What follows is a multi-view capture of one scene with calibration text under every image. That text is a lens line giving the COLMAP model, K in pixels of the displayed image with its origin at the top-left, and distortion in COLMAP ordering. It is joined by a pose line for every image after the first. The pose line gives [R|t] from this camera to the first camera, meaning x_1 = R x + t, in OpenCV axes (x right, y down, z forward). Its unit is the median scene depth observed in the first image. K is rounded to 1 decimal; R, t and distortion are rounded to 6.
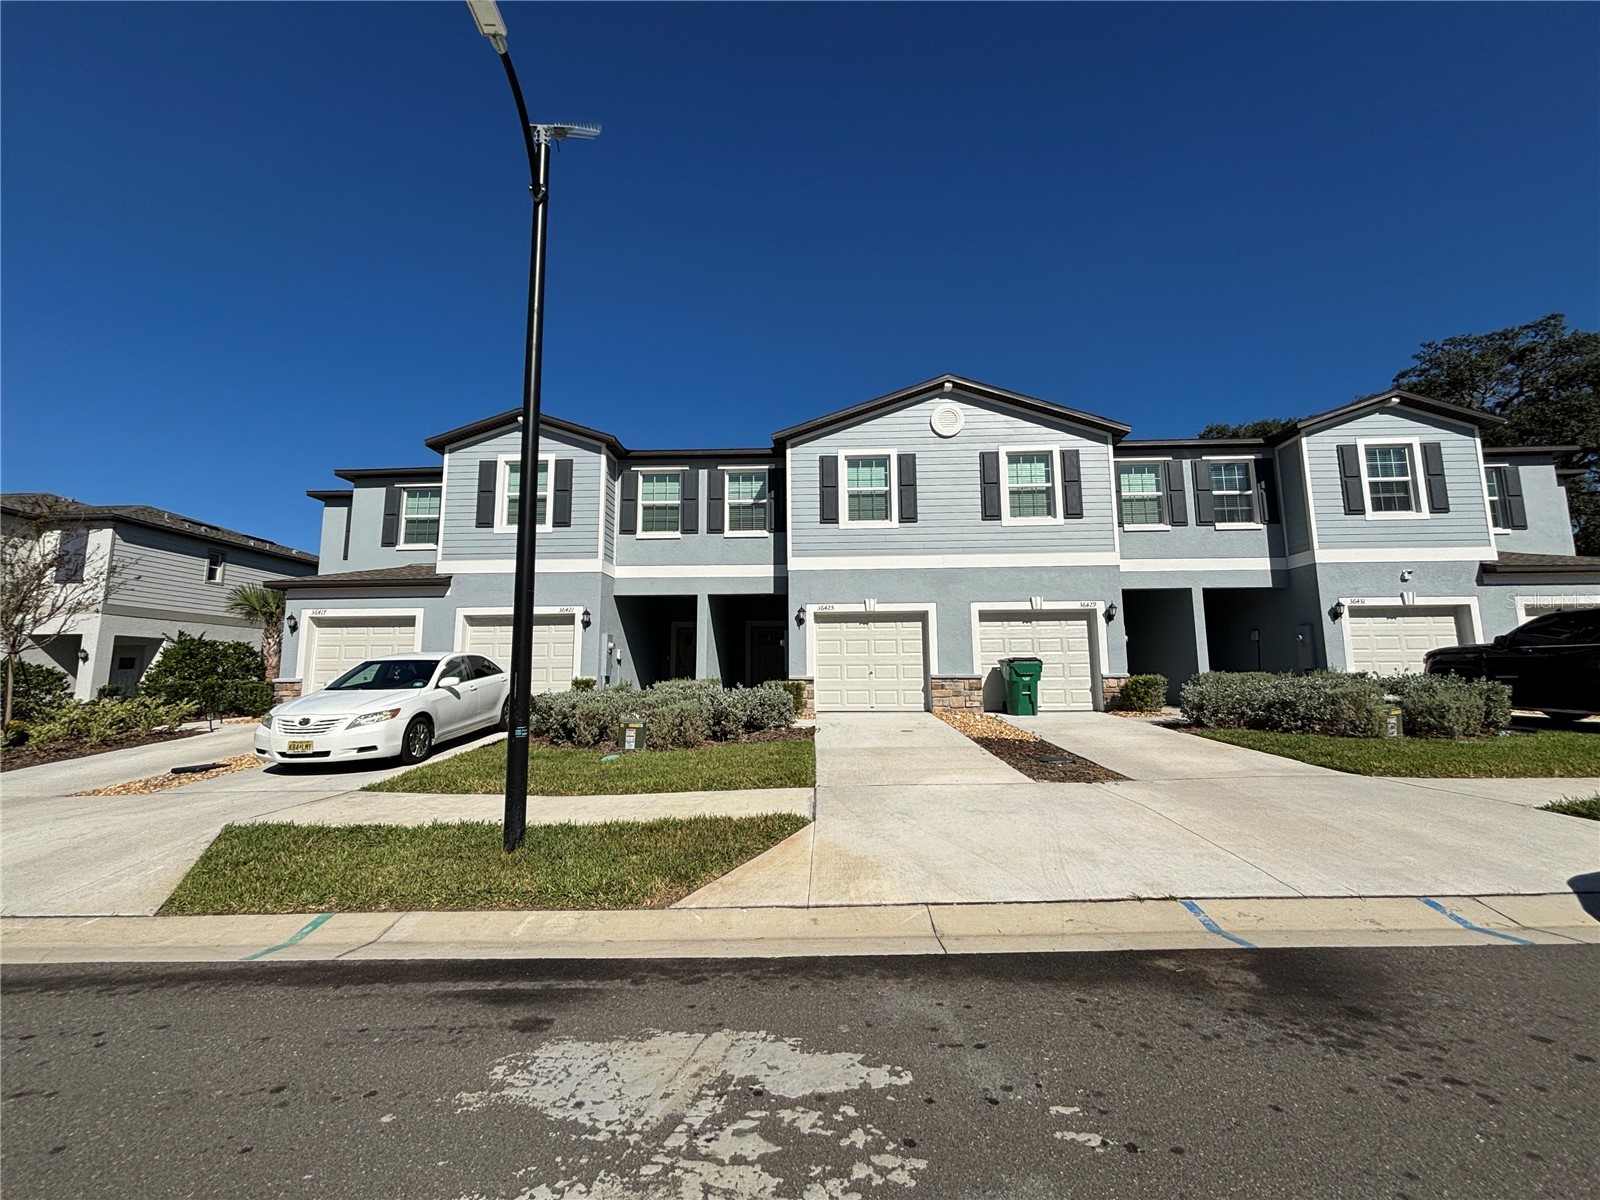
lens RADIAL K [[639.0, 0, 801.4], [0, 639.0, 600.3], [0, 0, 1]] dist [0.042108, -0.000030]
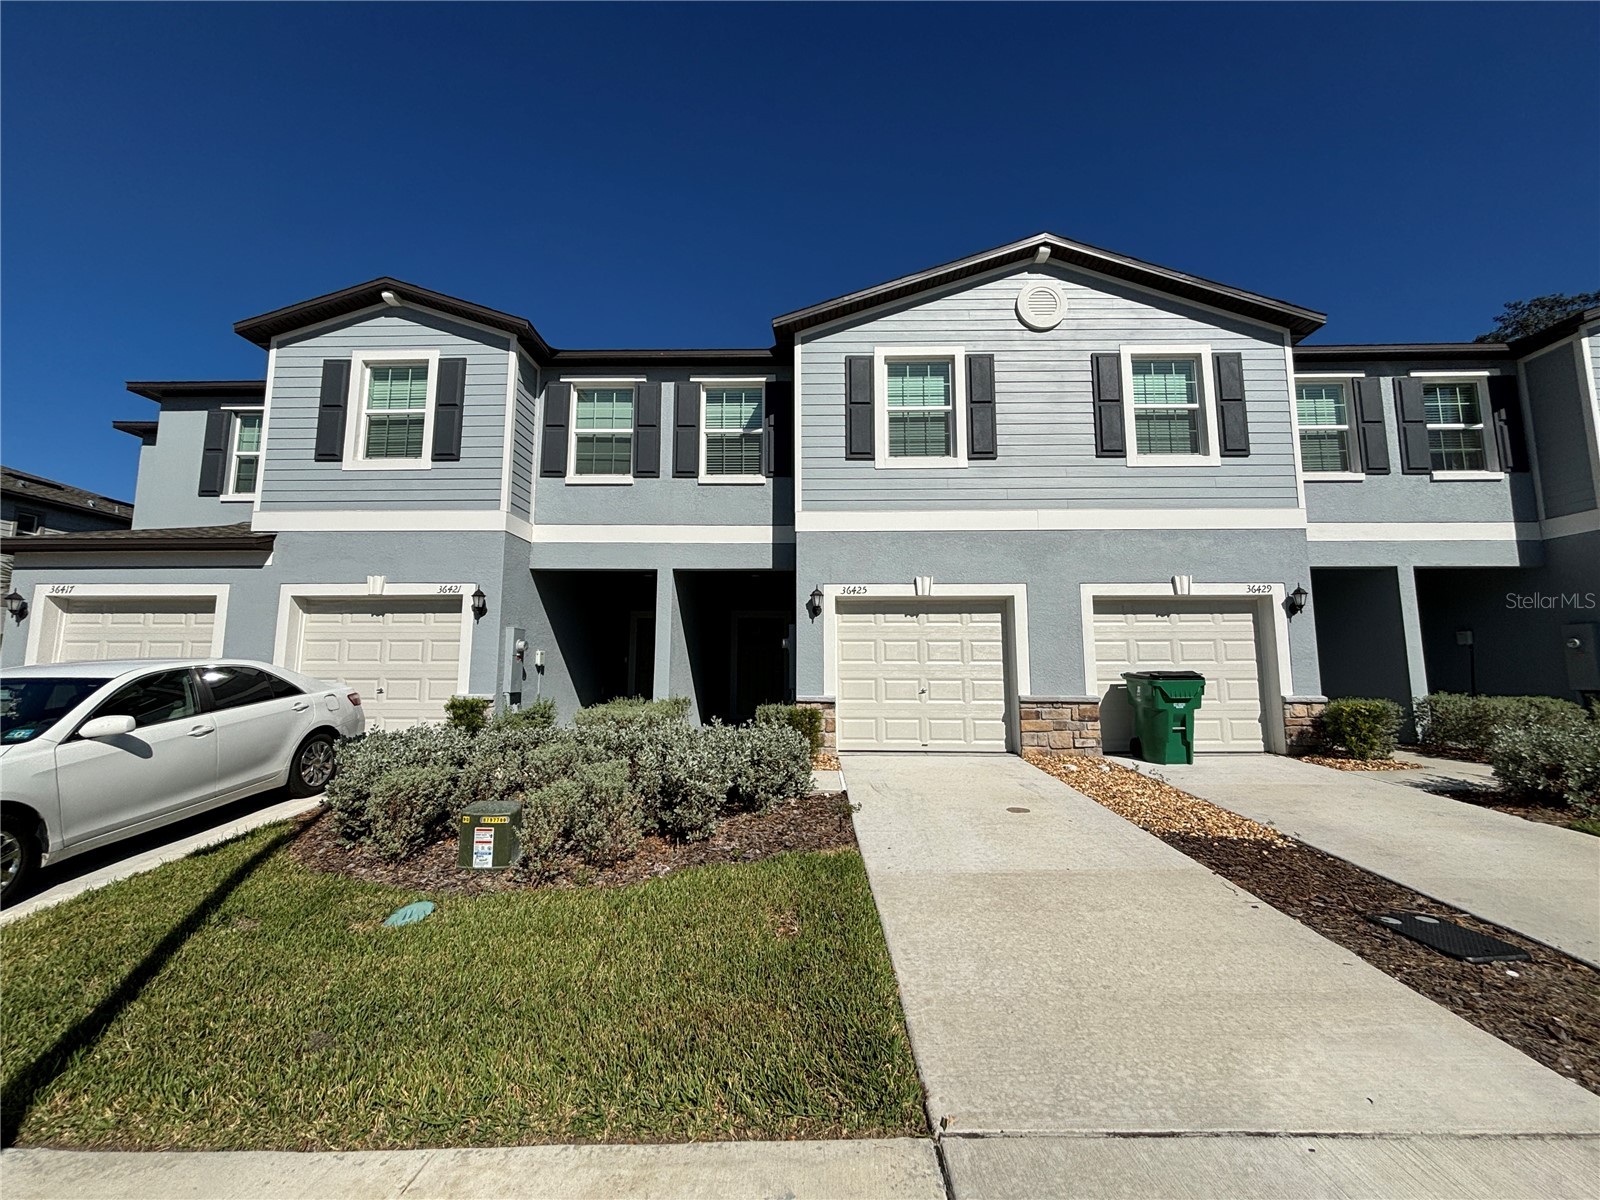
lens RADIAL K [[643.5, 0, 801.6], [0, 643.5, 604.6], [0, 0, 1]] dist [0.004181, 0.000034]
pose [[0.999802, 0.009765, 0.017320, -0.025139], [-0.010070, 0.999794, 0.017615, 0.015105], [-0.017144, -0.017786, 0.999695, 0.346201]]
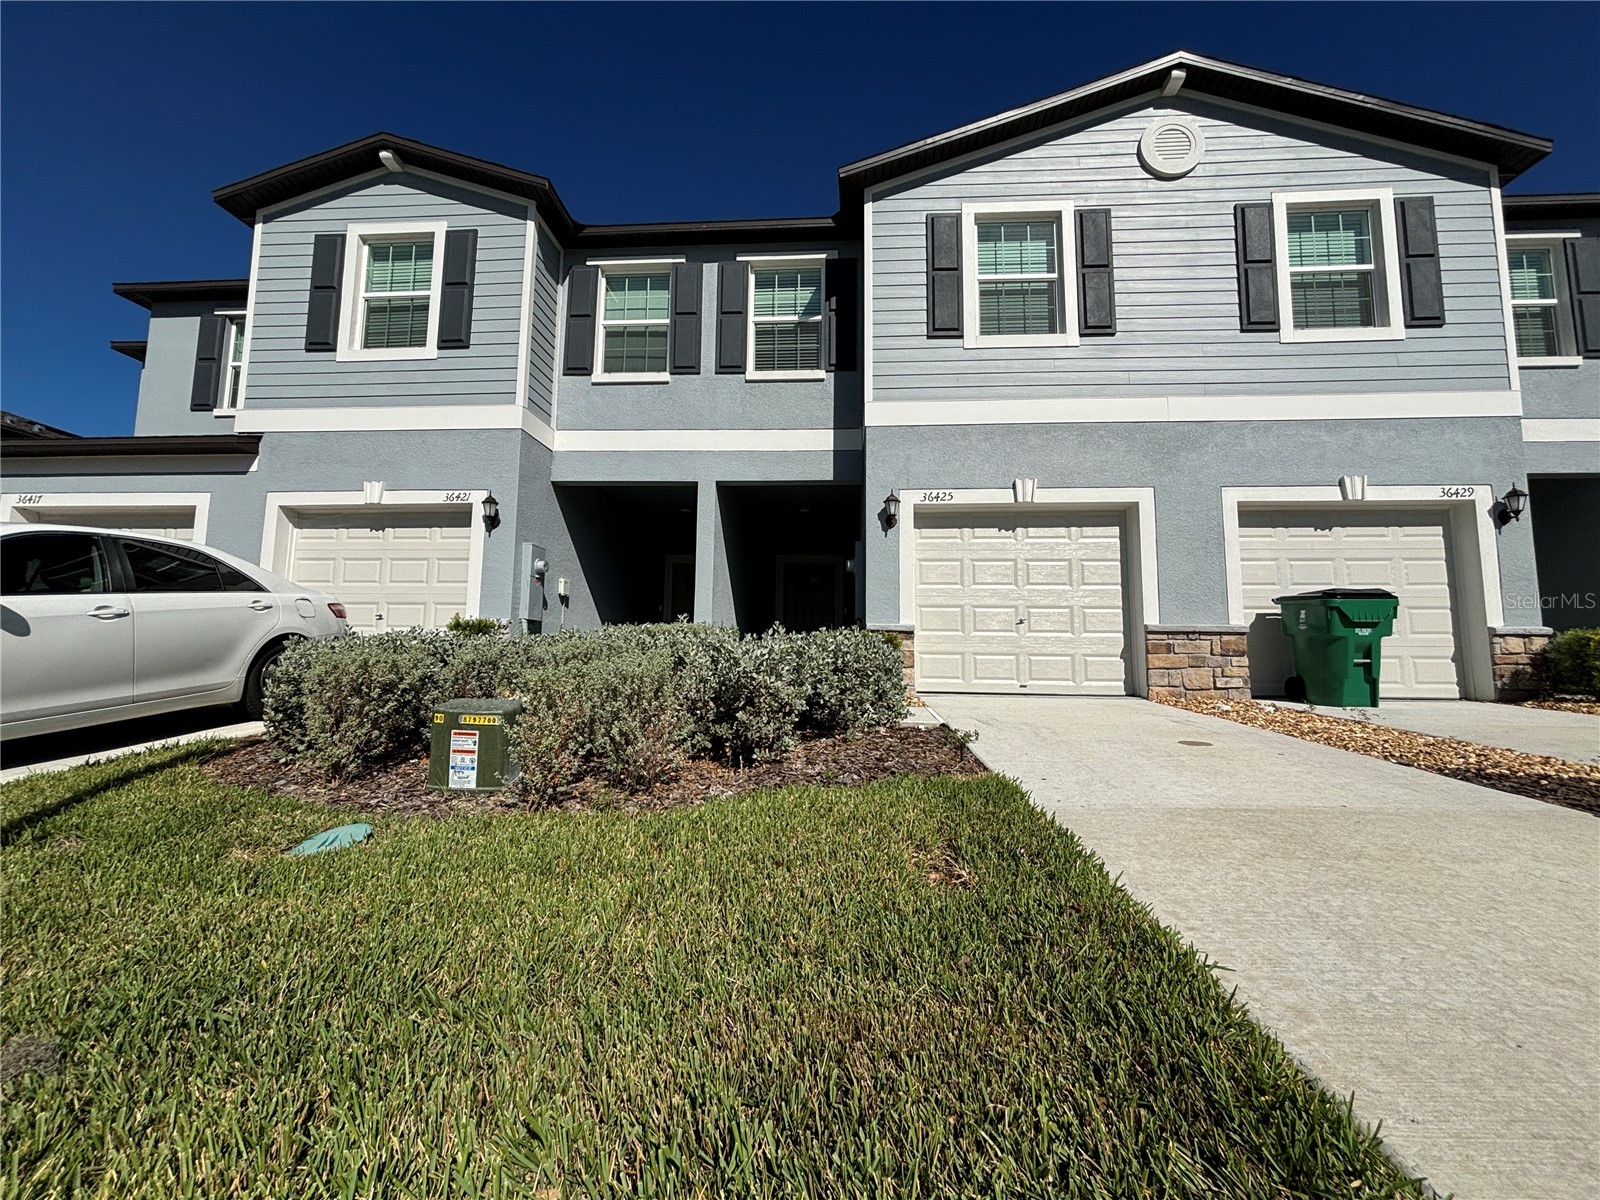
lens RADIAL K [[643.5, 0, 801.6], [0, 643.5, 604.6], [0, 0, 1]] dist [0.004181, 0.000034]
pose [[0.999458, 0.015186, -0.029225, -0.055384], [-0.014155, 0.999282, 0.035149, 0.081638], [0.029737, -0.034717, 0.998955, 0.452991]]
